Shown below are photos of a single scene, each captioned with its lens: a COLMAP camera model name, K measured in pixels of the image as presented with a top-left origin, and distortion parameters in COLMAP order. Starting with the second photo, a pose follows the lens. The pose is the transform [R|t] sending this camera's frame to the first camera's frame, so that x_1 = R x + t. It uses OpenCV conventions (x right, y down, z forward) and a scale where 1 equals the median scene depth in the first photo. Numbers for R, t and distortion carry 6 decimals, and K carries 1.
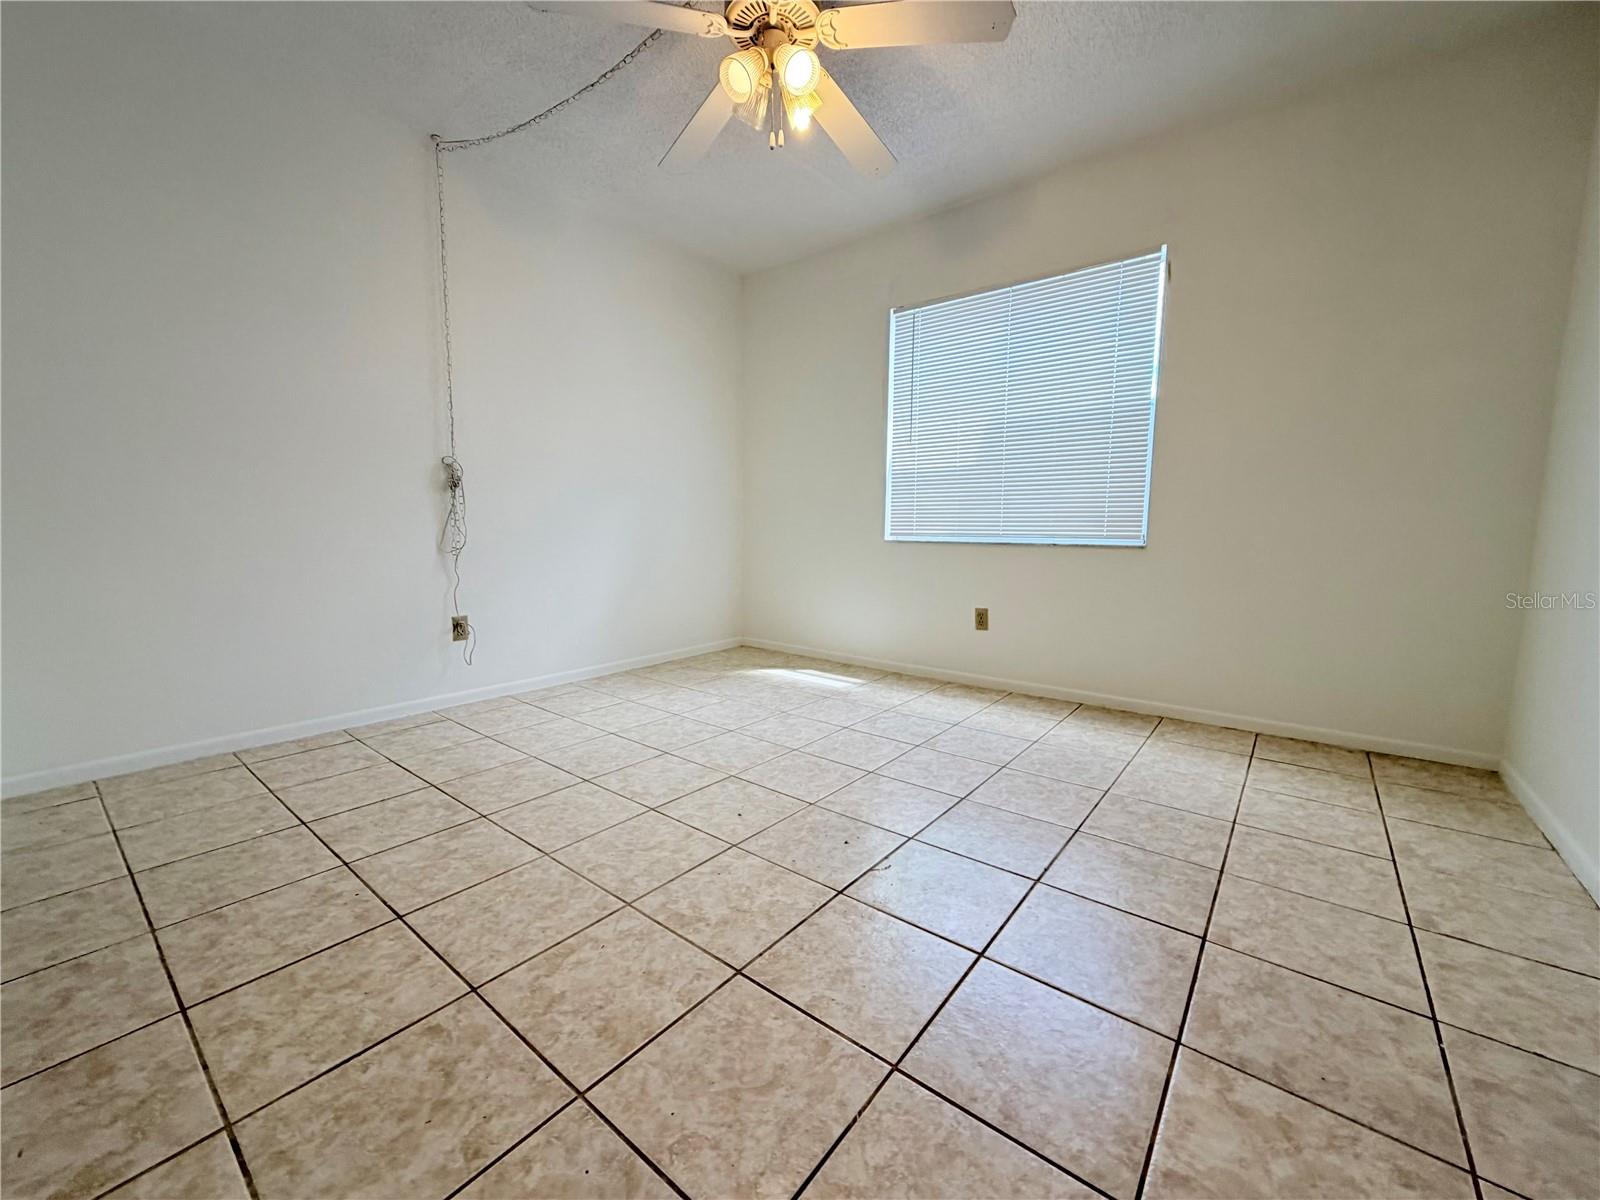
lens RADIAL K [[642.5, 0, 800.2], [0, 642.5, 595.4], [0, 0, 1]] dist [-0.000743, 0.000711]
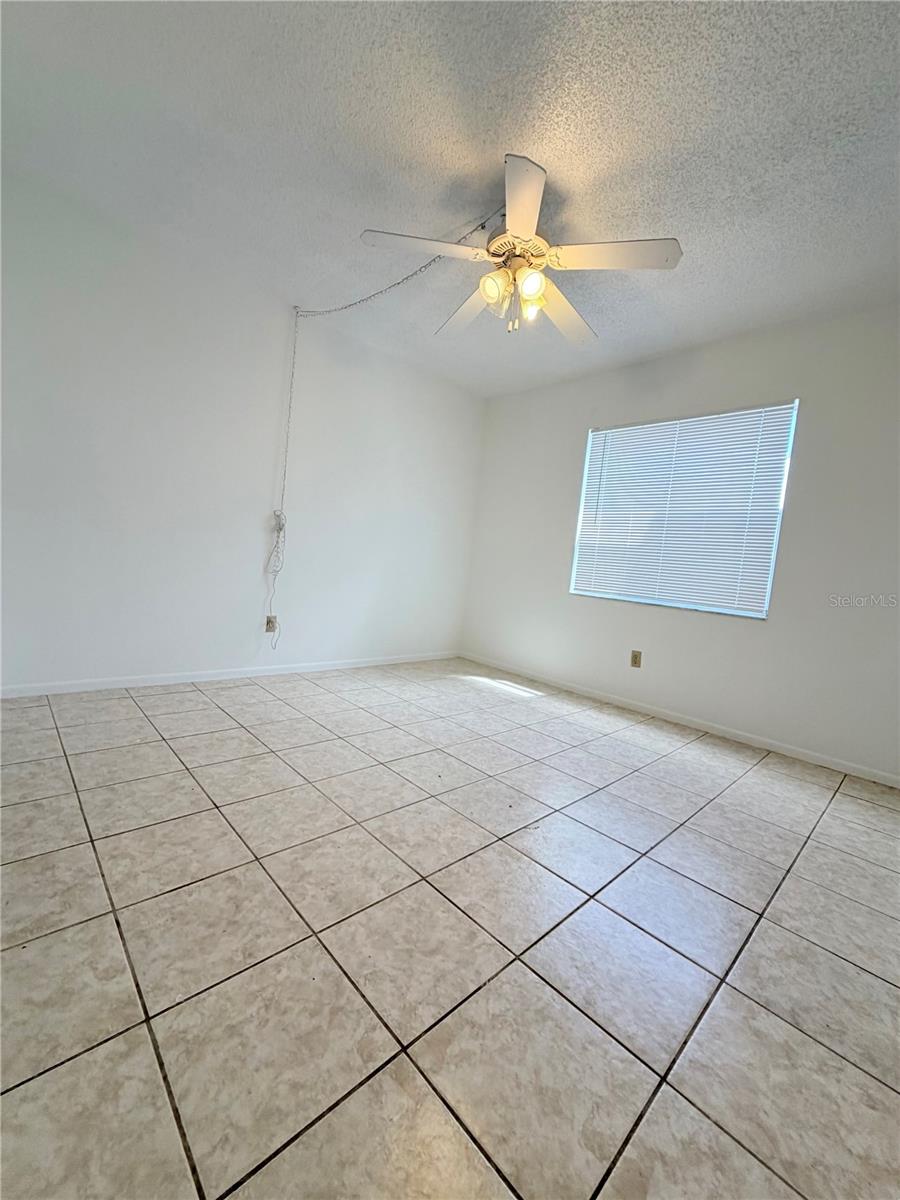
lens RADIAL K [[481.9, 0, 453.9], [0, 481.9, 593.7], [0, 0, 1]] dist [-0.000743, 0.000711]
pose [[0.987177, 0.102289, -0.122547, 0.033935], [-0.108701, 0.992972, -0.046815, -0.021650], [0.116897, 0.059536, 0.991358, -0.112235]]
